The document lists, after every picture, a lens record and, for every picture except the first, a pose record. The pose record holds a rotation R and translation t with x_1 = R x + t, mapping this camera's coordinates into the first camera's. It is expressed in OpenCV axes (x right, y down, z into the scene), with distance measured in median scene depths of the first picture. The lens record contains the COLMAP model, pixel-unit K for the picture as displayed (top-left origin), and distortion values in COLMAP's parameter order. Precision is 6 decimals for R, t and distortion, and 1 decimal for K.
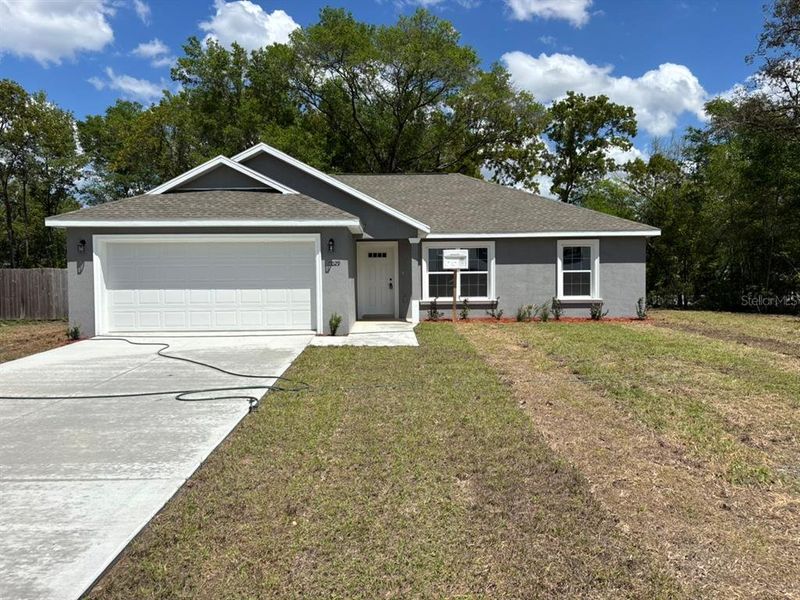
lens RADIAL K [[614.4, 0, 395.9], [0, 614.4, 305.3], [0, 0, 1]] dist [0.041217, -0.043449]
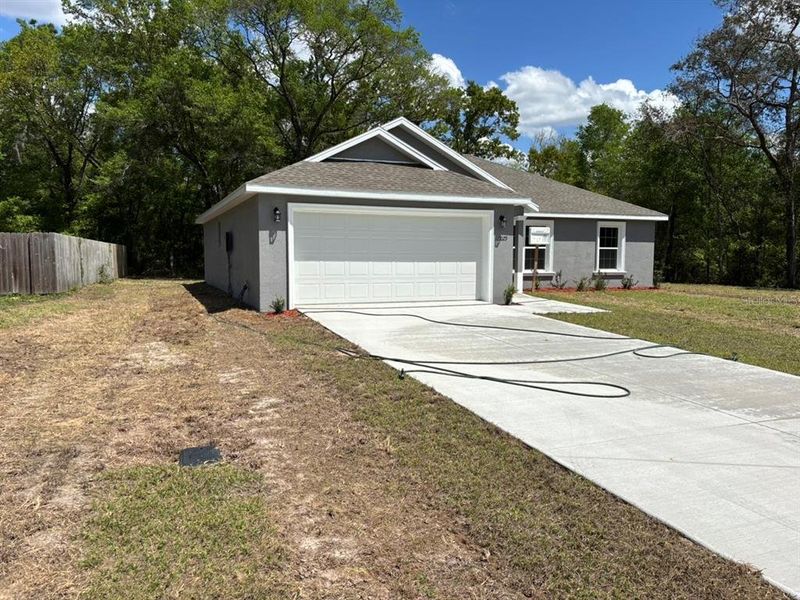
lens RADIAL K [[614.4, 0, 404.9], [0, 614.4, 299.3], [0, 0, 1]] dist [0.041217, -0.043449]
pose [[0.928126, -0.013764, 0.372013, -0.545500], [0.000133, 0.999328, 0.036641, -0.000451], [-0.372267, -0.033958, 0.927504, 0.041776]]
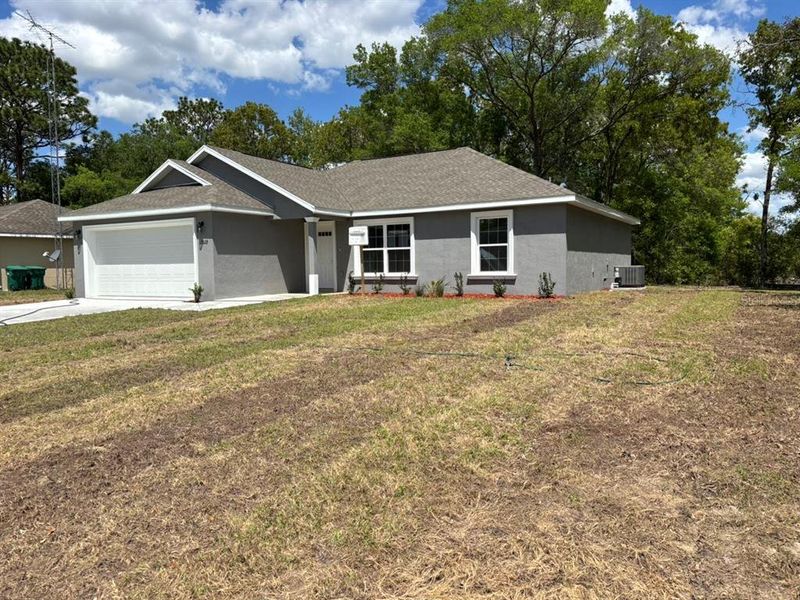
lens RADIAL K [[614.4, 0, 398.9], [0, 614.4, 301.3], [0, 0, 1]] dist [0.041217, -0.043449]
pose [[0.850923, 0.027012, -0.524596, 0.701326], [-0.014495, 0.999504, 0.027953, 0.006318], [0.525091, -0.016182, 0.850892, 0.140352]]
